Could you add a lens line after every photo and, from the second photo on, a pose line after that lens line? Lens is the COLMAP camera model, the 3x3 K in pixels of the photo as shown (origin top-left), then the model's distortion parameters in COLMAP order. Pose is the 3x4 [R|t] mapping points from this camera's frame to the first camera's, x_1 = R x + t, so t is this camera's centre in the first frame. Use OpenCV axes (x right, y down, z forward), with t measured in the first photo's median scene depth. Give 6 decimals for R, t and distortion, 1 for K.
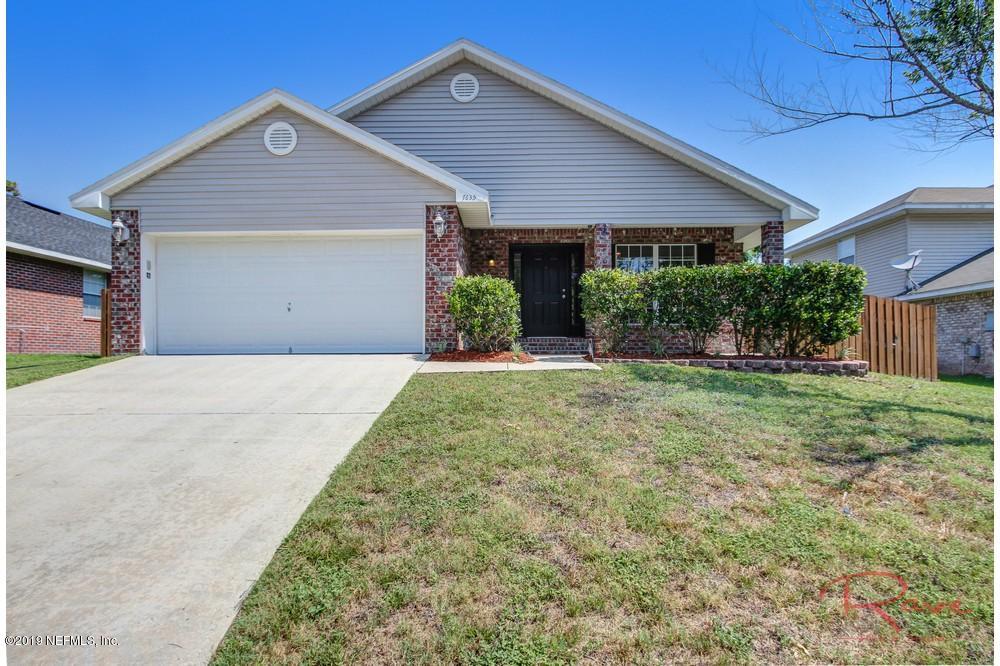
lens RADIAL K [[464.3, 0, 501.5], [0, 464.3, 351.3], [0, 0, 1]] dist [-0.007801, 0.002152]
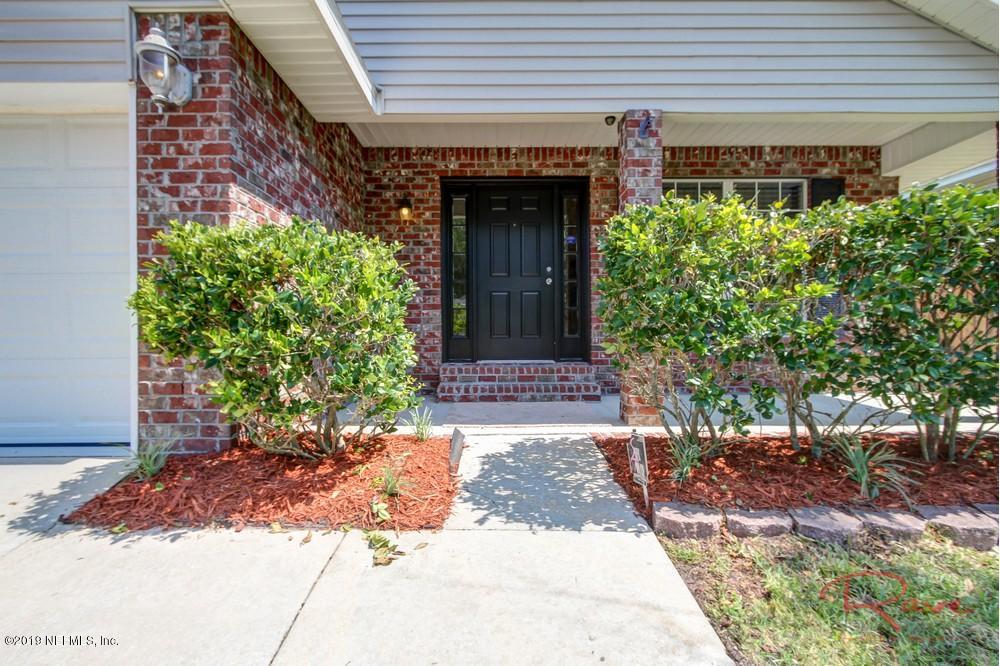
lens RADIAL K [[464.3, 0, 498.2], [0, 464.3, 336.4], [0, 0, 1]] dist [-0.007801, 0.002152]
pose [[0.999652, -0.002135, 0.026283, 0.086262], [0.001778, 0.999906, 0.013591, -0.086127], [-0.026309, -0.013540, 0.999562, 0.652866]]
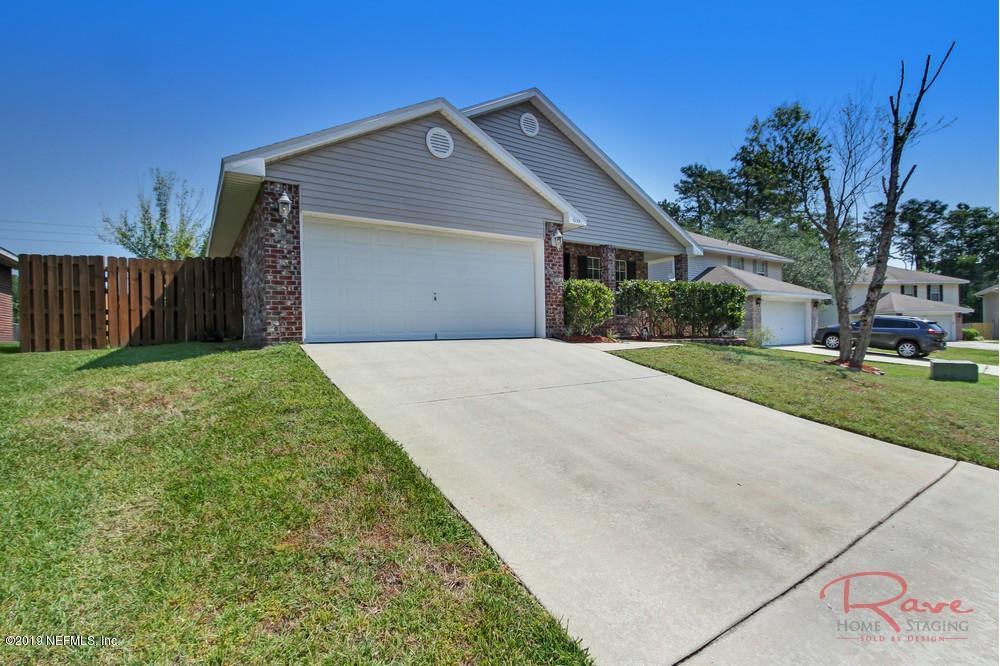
lens RADIAL K [[464.3, 0, 500.8], [0, 464.3, 334.4], [0, 0, 1]] dist [-0.007801, 0.002152]
pose [[0.824003, -0.010302, 0.566491, -0.976093], [0.011894, 0.999929, 0.000883, -0.006373], [-0.566460, 0.006011, 0.824067, 0.019998]]
